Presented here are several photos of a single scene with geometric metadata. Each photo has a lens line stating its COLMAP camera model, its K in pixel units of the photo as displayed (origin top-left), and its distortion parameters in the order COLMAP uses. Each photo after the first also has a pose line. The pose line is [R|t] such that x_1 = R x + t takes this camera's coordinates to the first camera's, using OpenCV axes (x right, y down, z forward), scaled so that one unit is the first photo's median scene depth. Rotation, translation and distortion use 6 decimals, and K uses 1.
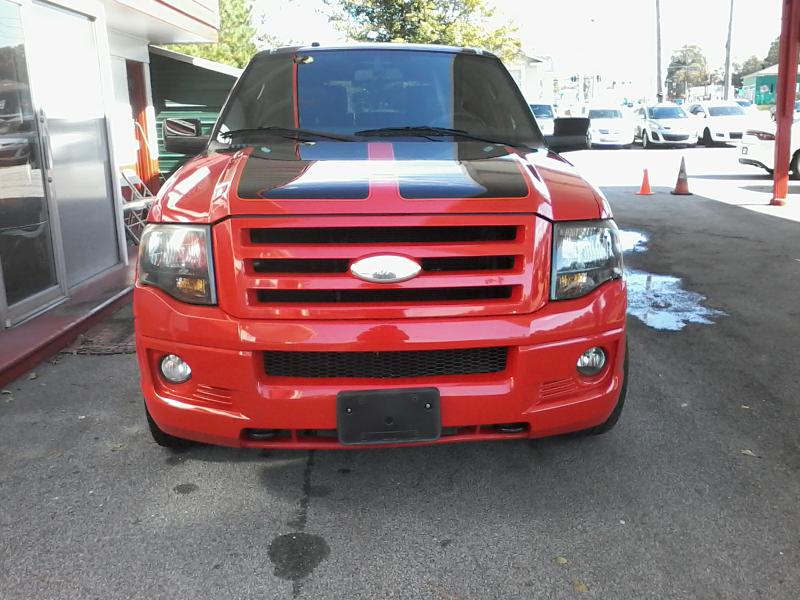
lens RADIAL K [[779.5, 0, 400.0], [0, 779.5, 300.0], [0, 0, 1]] dist [-0.010983, -0.020288]
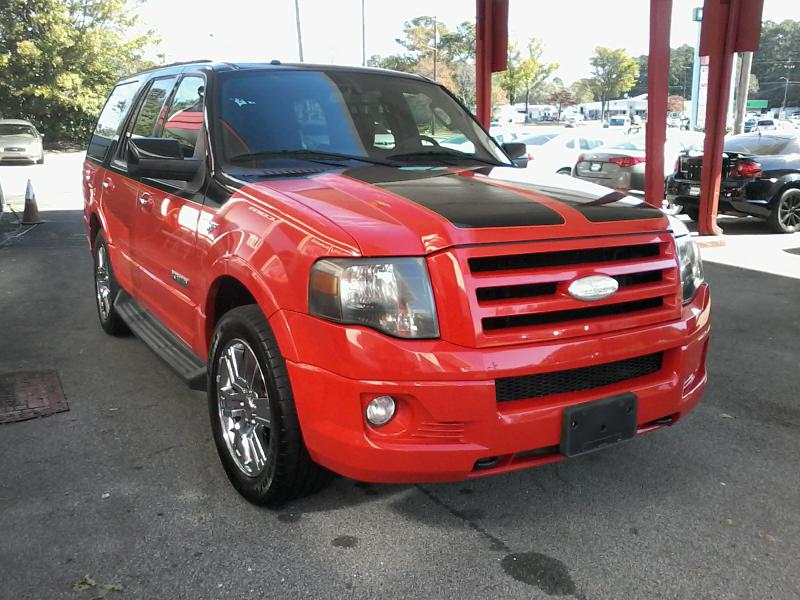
lens RADIAL K [[779.5, 0, 400.0], [0, 779.5, 300.0], [0, 0, 1]] dist [-0.010983, -0.020288]
pose [[0.883012, -0.078902, 0.462671, -0.725384], [0.086165, 0.996266, 0.005451, -0.050219], [-0.461374, 0.035052, 0.886513, 0.163163]]
